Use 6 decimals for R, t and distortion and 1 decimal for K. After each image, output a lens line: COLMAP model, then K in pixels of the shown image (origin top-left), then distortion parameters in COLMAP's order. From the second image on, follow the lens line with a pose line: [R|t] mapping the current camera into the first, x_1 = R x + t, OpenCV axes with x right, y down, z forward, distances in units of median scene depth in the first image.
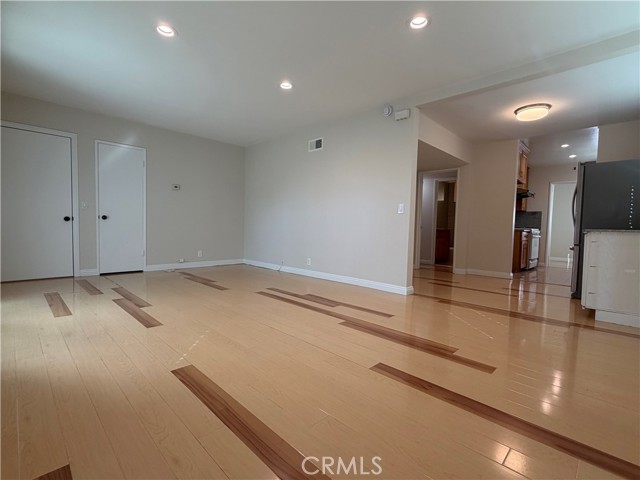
lens RADIAL K [[305.2, 0, 317.6], [0, 305.2, 239.5], [0, 0, 1]] dist [0.003396, 0.000324]
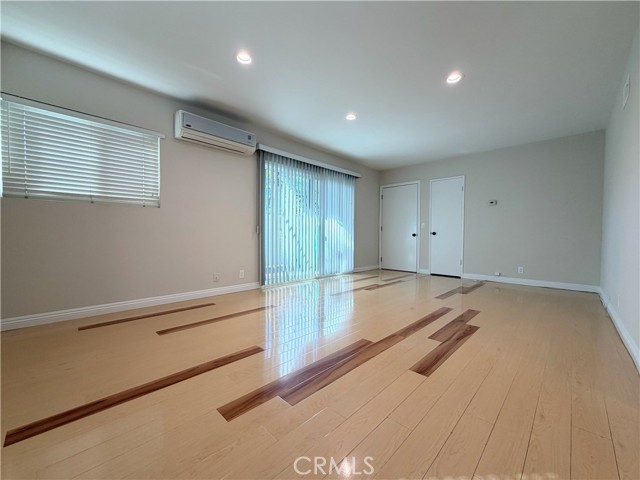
lens RADIAL K [[255.2, 0, 316.8], [0, 255.2, 238.4], [0, 0, 1]] dist [0.000616, -0.000155]
pose [[0.016457, -0.013194, -0.999778, 0.485070], [-0.053900, 0.998447, -0.014063, -0.005396], [0.998411, 0.054119, 0.015721, 0.476205]]
